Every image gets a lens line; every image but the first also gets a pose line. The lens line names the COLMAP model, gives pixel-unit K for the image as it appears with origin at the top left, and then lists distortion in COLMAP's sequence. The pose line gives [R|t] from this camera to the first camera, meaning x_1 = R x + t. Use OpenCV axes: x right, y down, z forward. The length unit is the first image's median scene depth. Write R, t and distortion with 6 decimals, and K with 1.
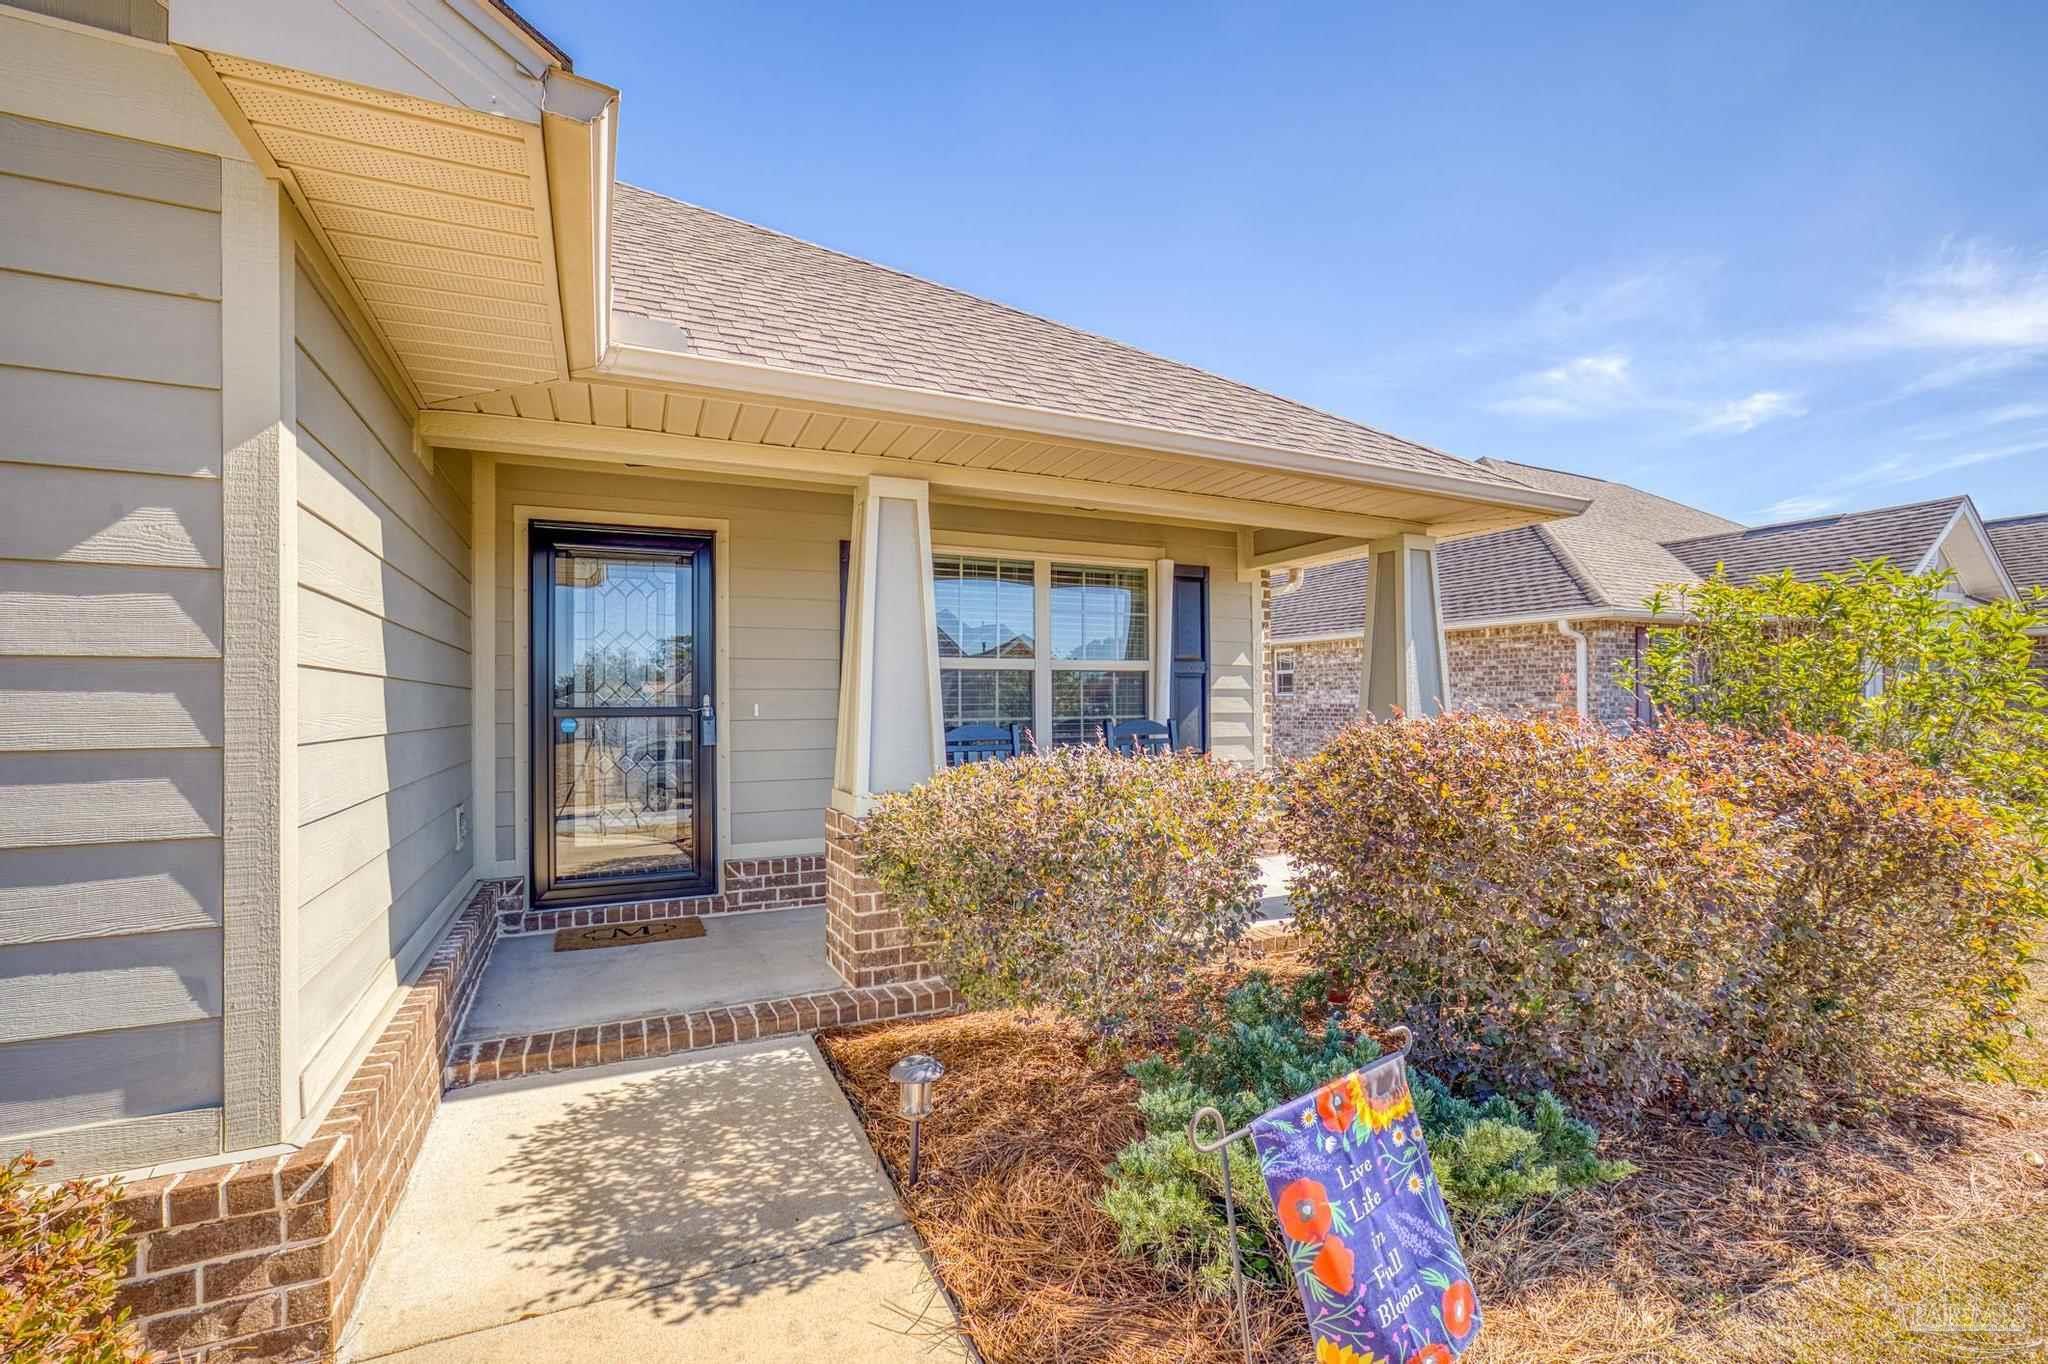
lens RADIAL K [[883.4, 0, 1024.7], [0, 883.4, 701.9], [0, 0, 1]] dist [-0.048554, 0.017902]
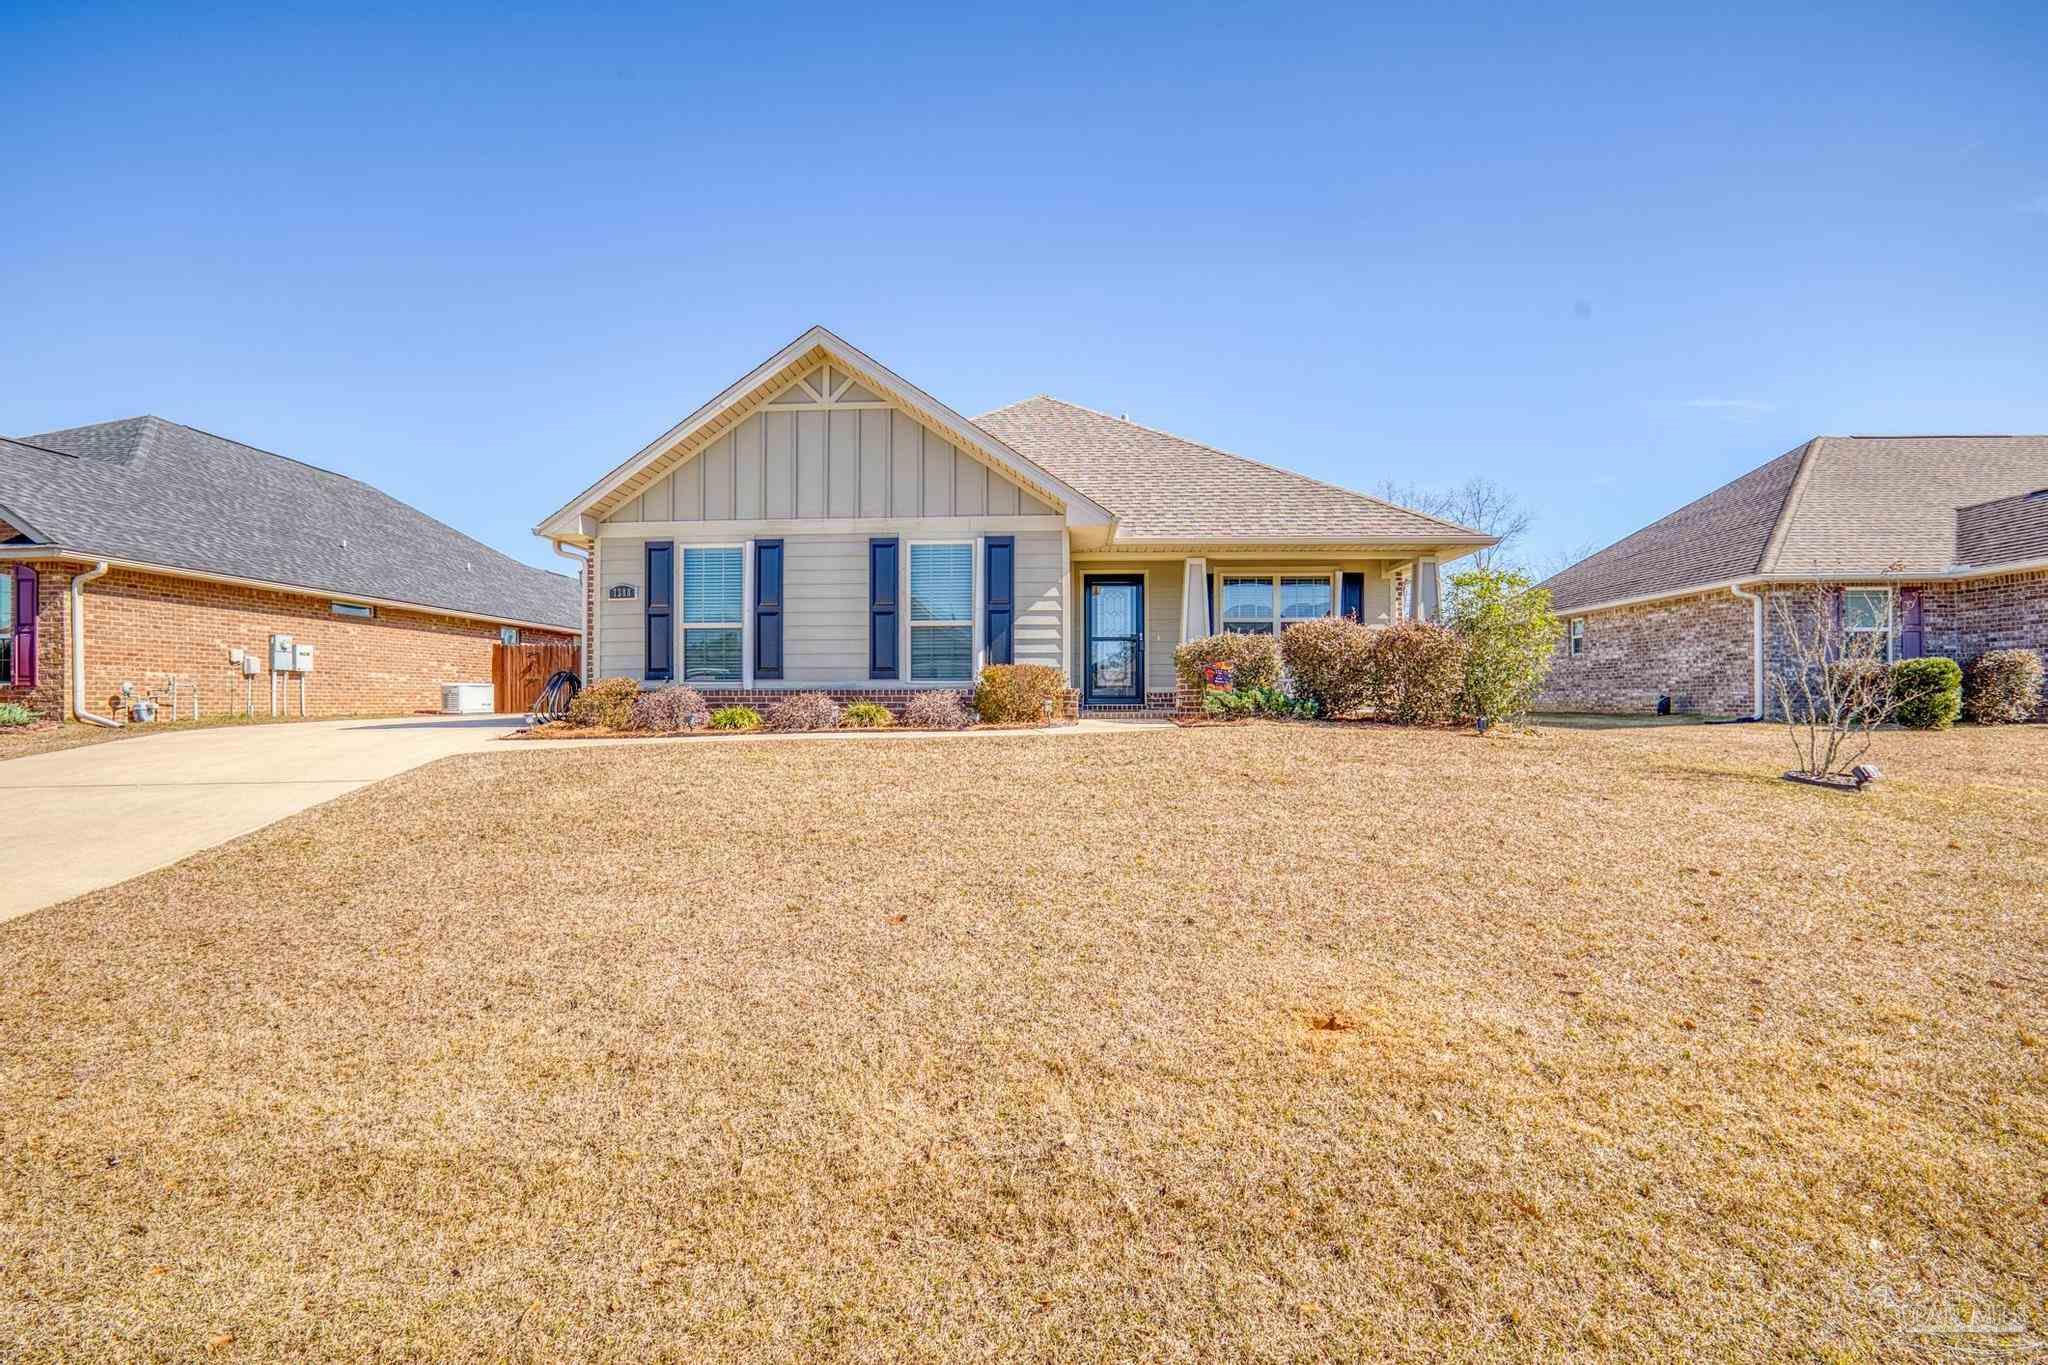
lens RADIAL K [[883.4, 0, 1024.7], [0, 883.4, 702.4], [0, 0, 1]] dist [-0.048554, 0.017902]
pose [[0.879510, 0.005668, -0.475846, 0.637364], [-0.004316, 0.999983, 0.003934, 0.200574], [0.475860, -0.001406, 0.879520, -1.614890]]
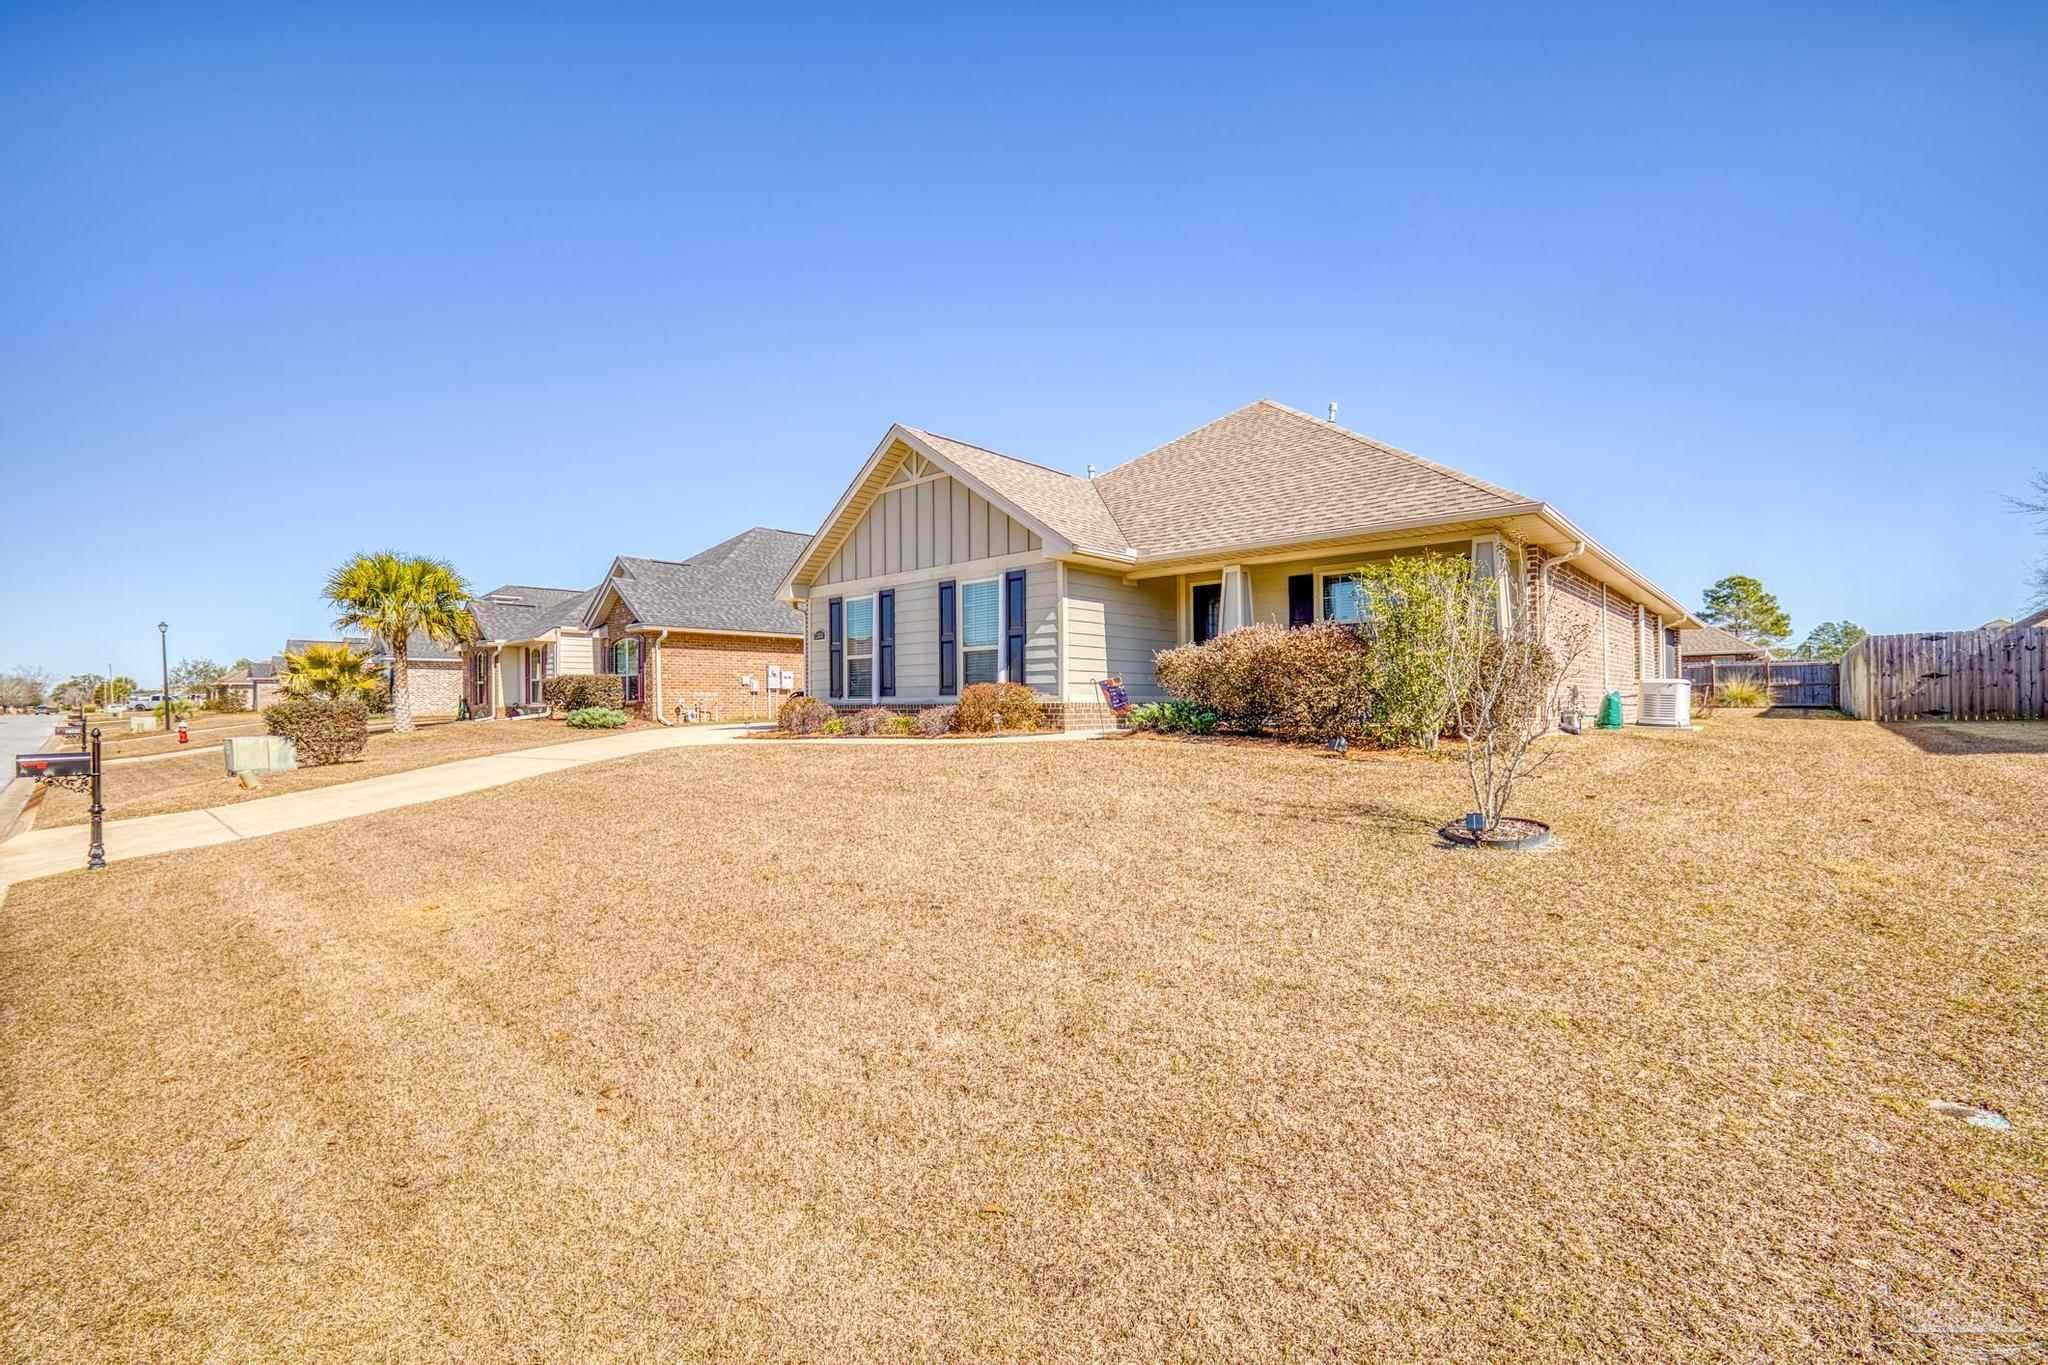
lens RADIAL K [[883.4, 0, 1024.7], [0, 883.4, 702.4], [0, 0, 1]] dist [-0.048554, 0.017902]
pose [[0.377225, 0.003569, -0.926115, 1.891533], [0.006019, 0.999962, 0.006305, 0.159438], [0.926102, -0.007953, 0.377189, -0.664473]]
